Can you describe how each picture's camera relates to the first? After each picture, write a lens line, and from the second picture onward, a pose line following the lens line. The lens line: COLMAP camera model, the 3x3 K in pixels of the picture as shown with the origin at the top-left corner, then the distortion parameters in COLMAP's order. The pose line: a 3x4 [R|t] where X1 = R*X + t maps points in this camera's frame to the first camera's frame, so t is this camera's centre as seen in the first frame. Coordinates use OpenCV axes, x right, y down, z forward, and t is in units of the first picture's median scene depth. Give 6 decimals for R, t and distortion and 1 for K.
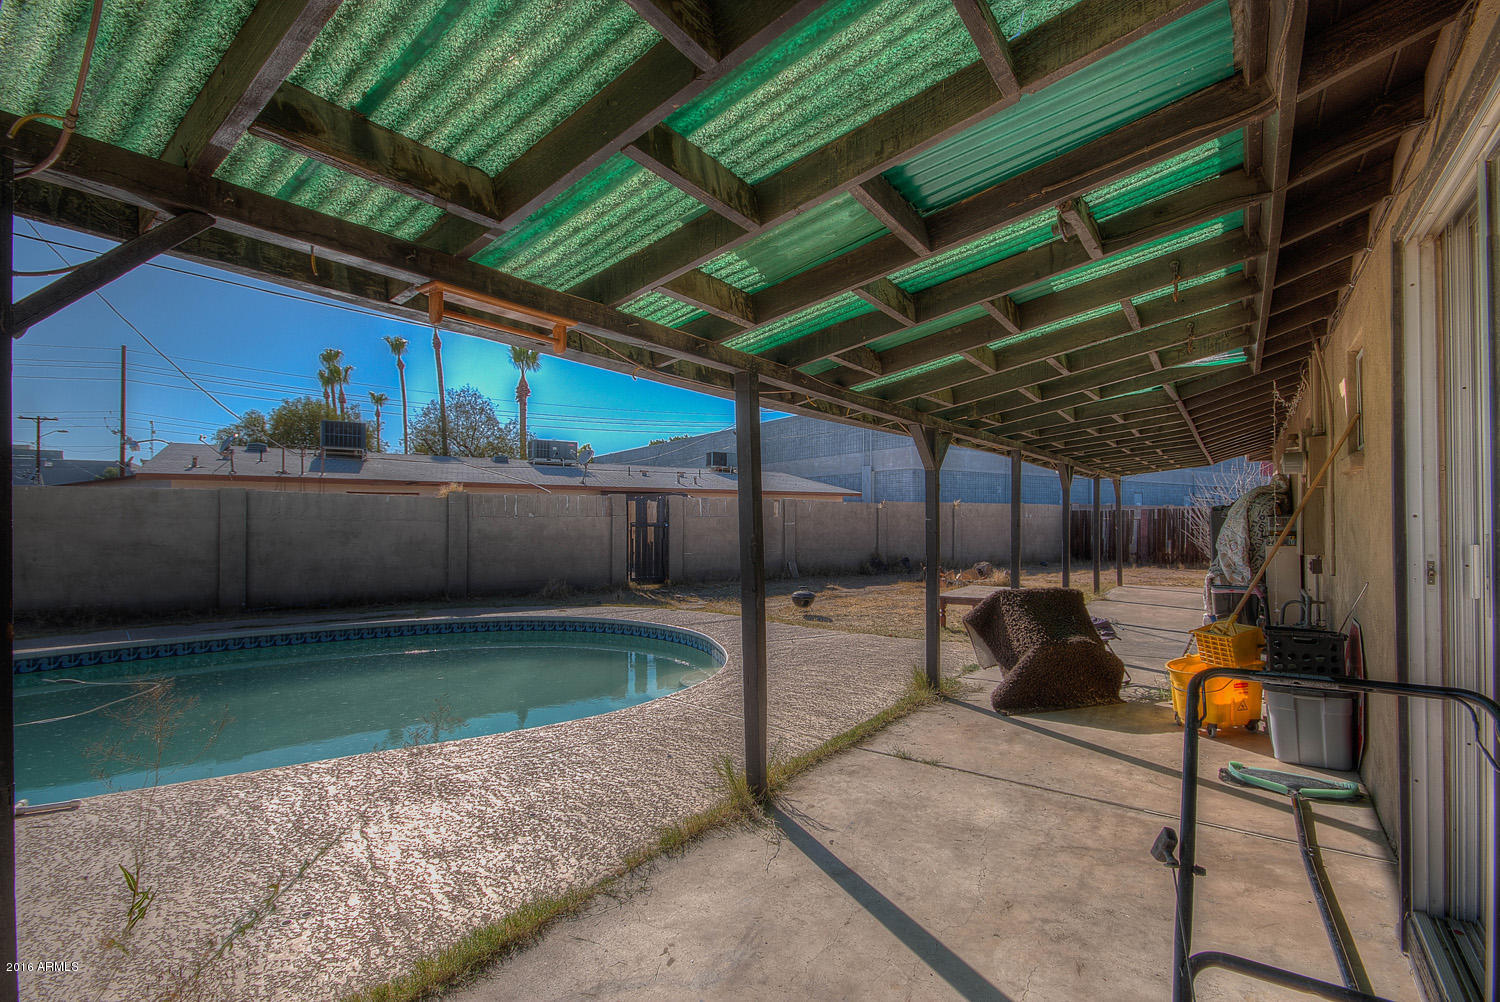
lens RADIAL K [[679.1, 0, 750.3], [0, 679.1, 508.0], [0, 0, 1]] dist [0.028601, -0.007408]
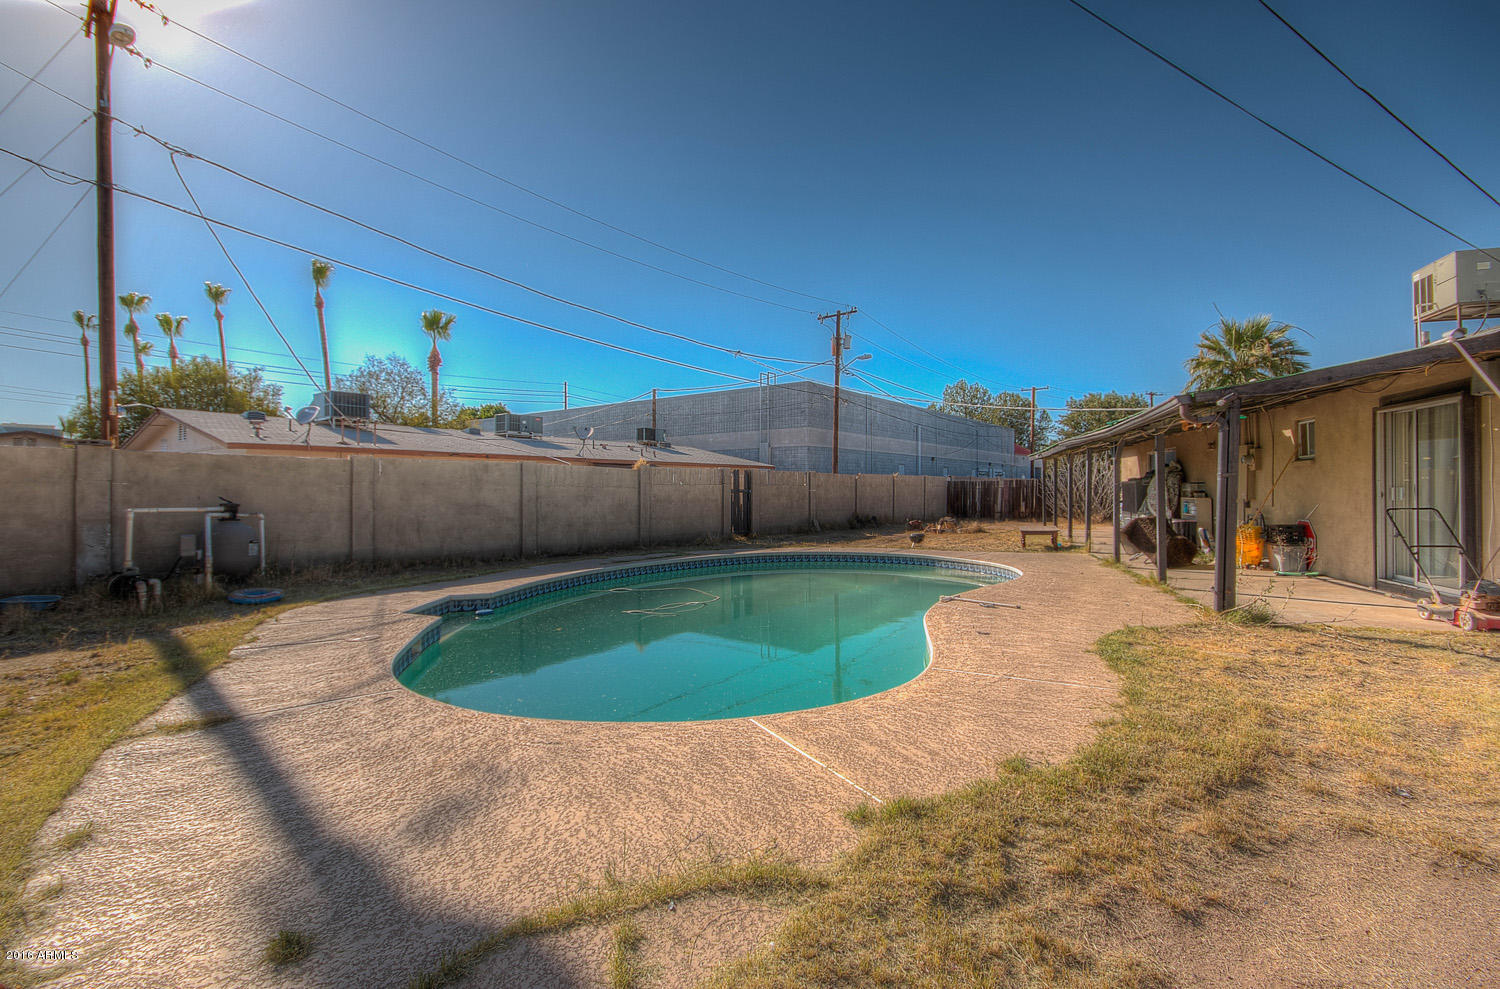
lens RADIAL K [[688.1, 0, 745.7], [0, 688.1, 489.8], [0, 0, 1]] dist [0.000841, 0.000087]
pose [[0.949539, -0.002027, 0.313642, -0.431359], [-0.003076, 0.999871, 0.015774, 0.000895], [-0.313633, -0.015942, 0.949410, -0.196783]]
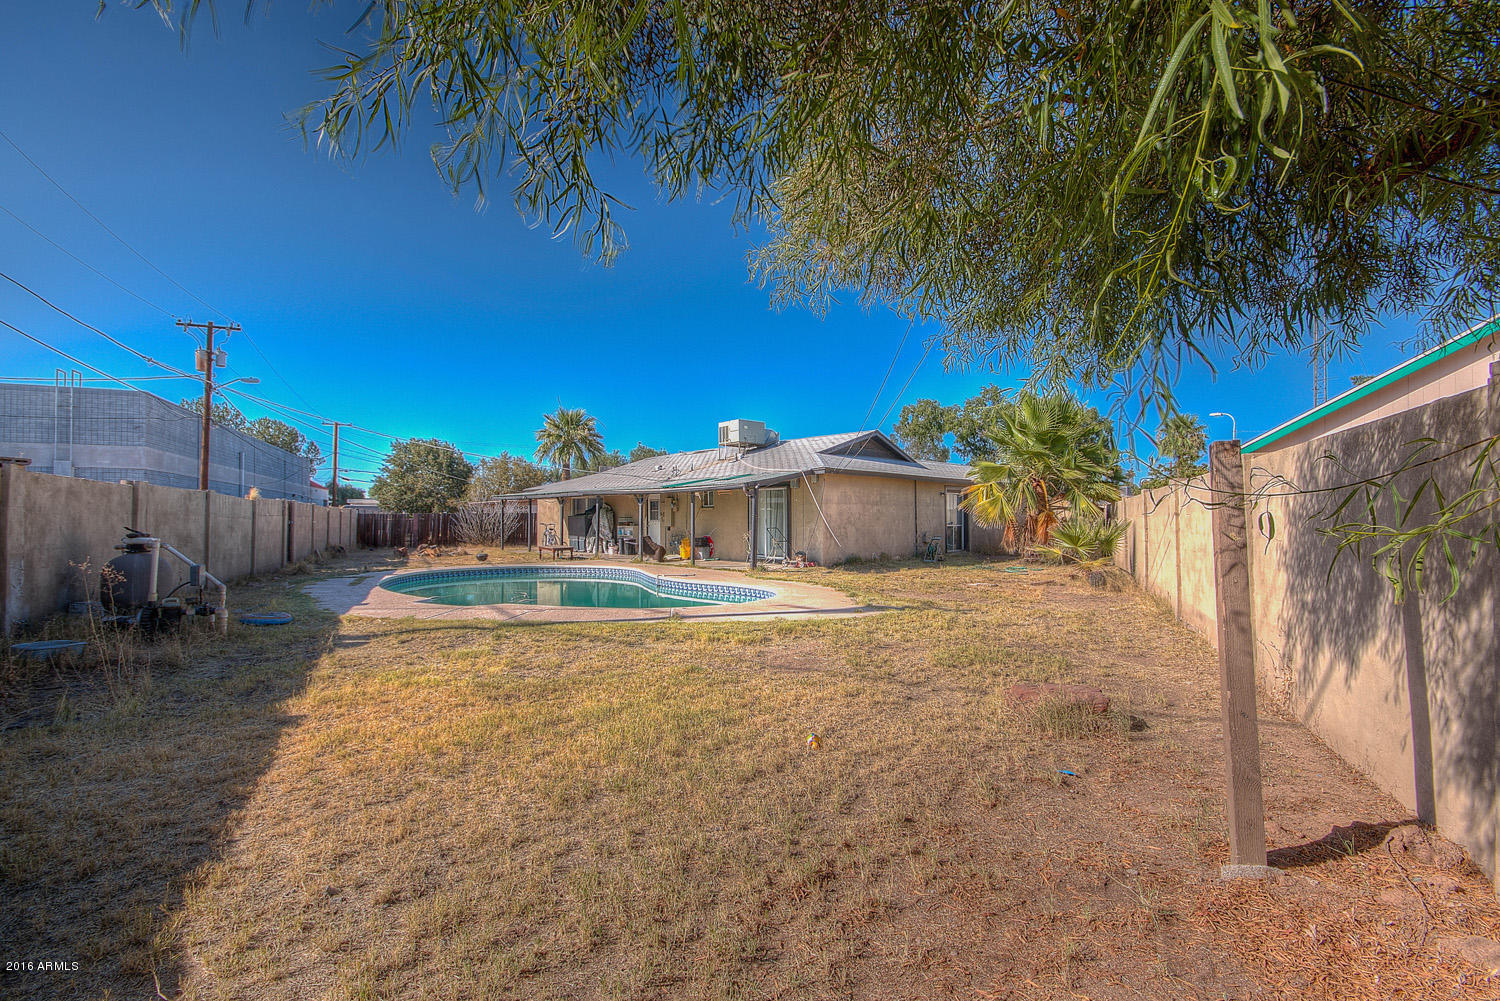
lens RADIAL K [[679.1, 0, 750.3], [0, 679.1, 507.5], [0, 0, 1]] dist [0.028601, -0.007408]
pose [[0.182554, 0.021473, 0.982961, -1.050872], [-0.015293, 0.999703, -0.018999, 0.006606], [-0.983077, -0.011564, 0.182828, -0.089122]]
